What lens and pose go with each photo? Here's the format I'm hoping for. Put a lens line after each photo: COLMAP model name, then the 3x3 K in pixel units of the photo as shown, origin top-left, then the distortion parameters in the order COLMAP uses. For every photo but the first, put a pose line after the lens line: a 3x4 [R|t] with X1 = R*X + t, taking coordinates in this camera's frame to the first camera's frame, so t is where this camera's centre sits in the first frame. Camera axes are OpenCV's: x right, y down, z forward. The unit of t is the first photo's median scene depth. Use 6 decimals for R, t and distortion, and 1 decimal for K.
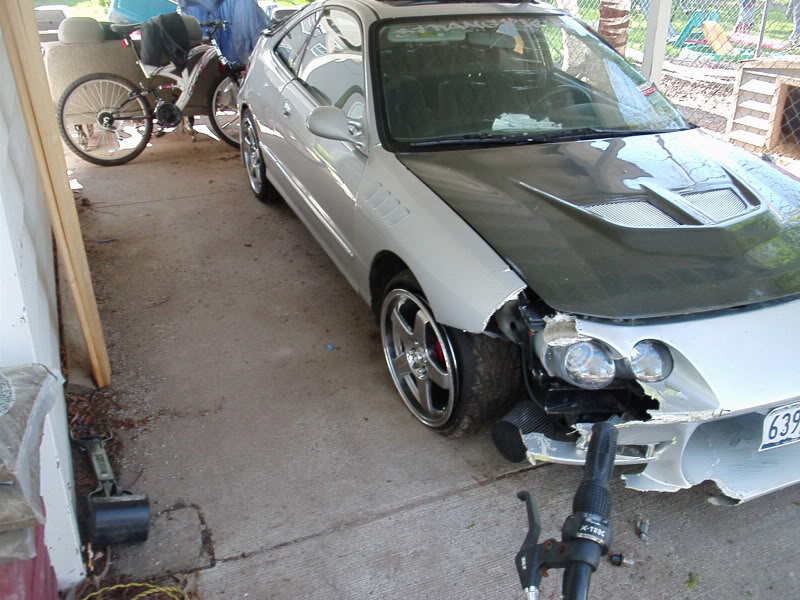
lens RADIAL K [[744.1, 0, 400.0], [0, 744.1, 300.0], [0, 0, 1]] dist [-0.056949, 0.019142]
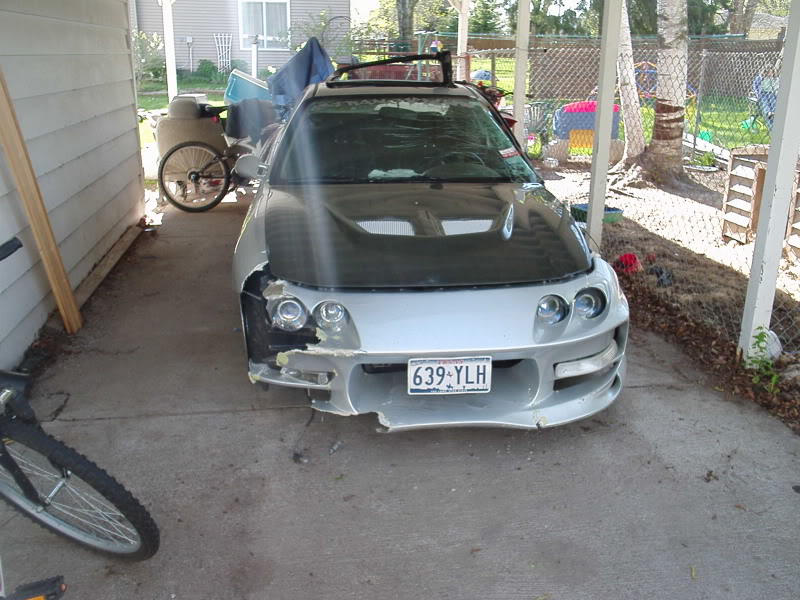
lens RADIAL K [[744.1, 0, 400.0], [0, 744.1, 300.0], [0, 0, 1]] dist [-0.056949, 0.019142]
pose [[0.961793, 0.084045, -0.260559, 0.725400], [-0.116613, 0.986826, -0.112142, 0.170276], [0.247701, 0.138242, 0.958923, -0.296635]]
